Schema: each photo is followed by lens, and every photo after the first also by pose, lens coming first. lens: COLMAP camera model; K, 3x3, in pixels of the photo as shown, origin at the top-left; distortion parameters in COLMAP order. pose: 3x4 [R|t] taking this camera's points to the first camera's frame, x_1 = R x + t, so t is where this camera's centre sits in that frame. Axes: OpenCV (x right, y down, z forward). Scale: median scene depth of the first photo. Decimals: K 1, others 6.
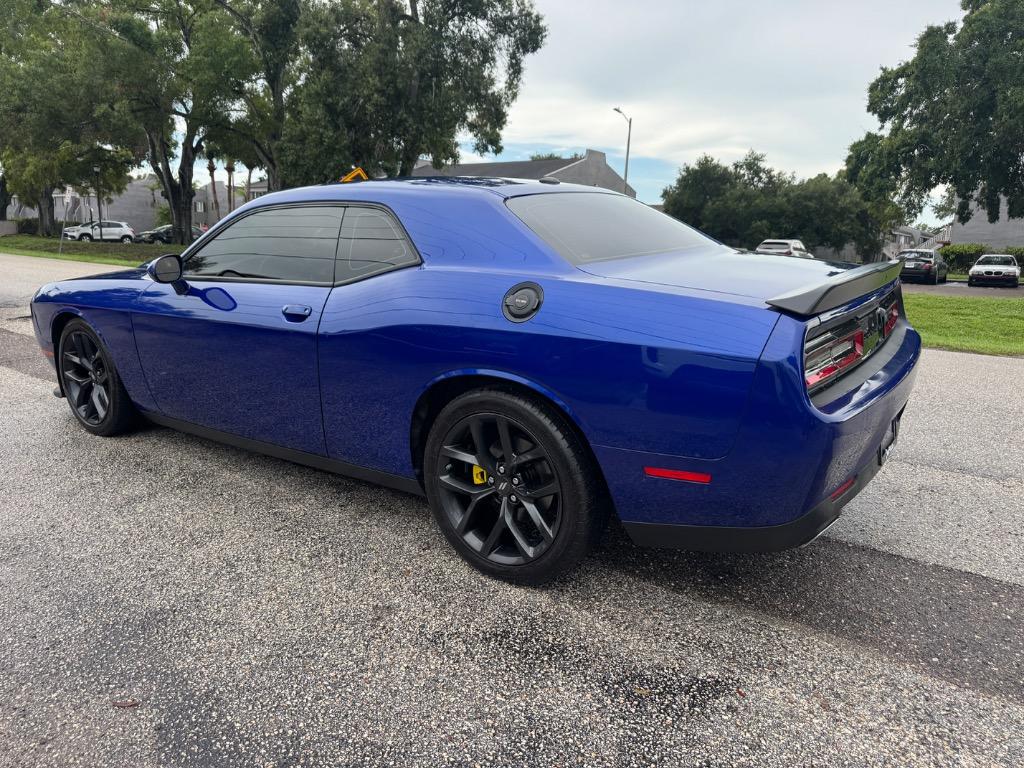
lens RADIAL K [[735.9, 0, 511.9], [0, 735.9, 393.4], [0, 0, 1]] dist [0.031084, -0.040919]
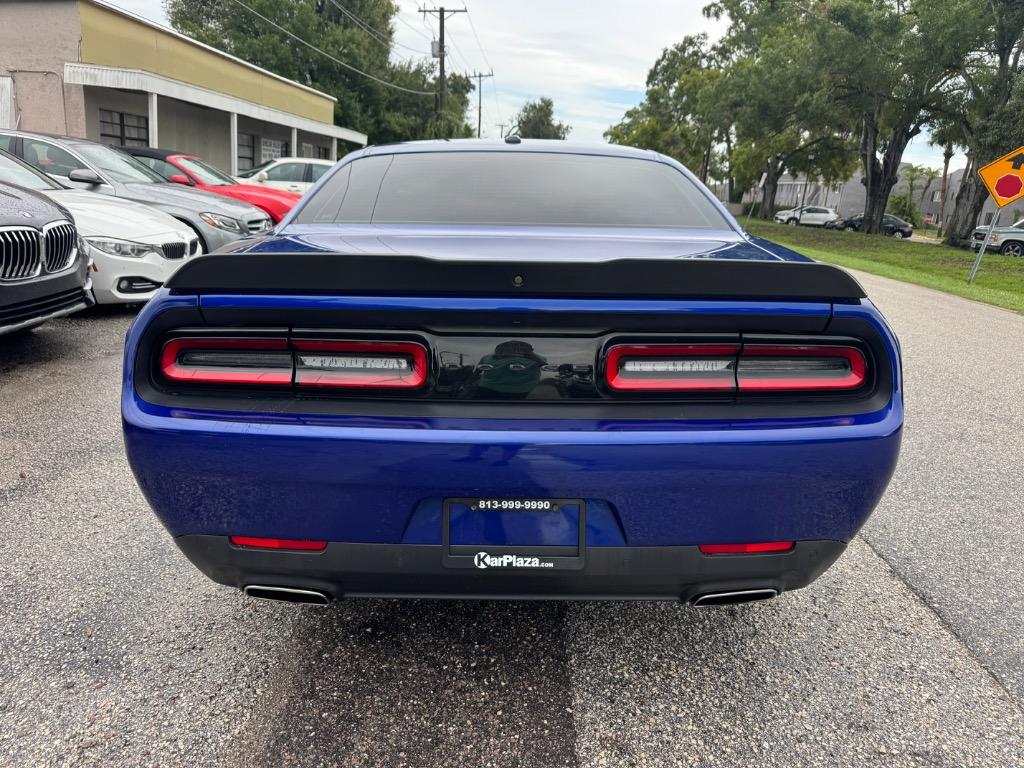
lens RADIAL K [[735.9, 0, 503.3], [0, 735.9, 383.3], [0, 0, 1]] dist [0.031084, -0.040919]
pose [[0.576544, 0.221744, -0.786401, 0.094182], [-0.221428, 0.968856, 0.110853, -0.012730], [0.786490, 0.110220, 0.607689, 0.060851]]
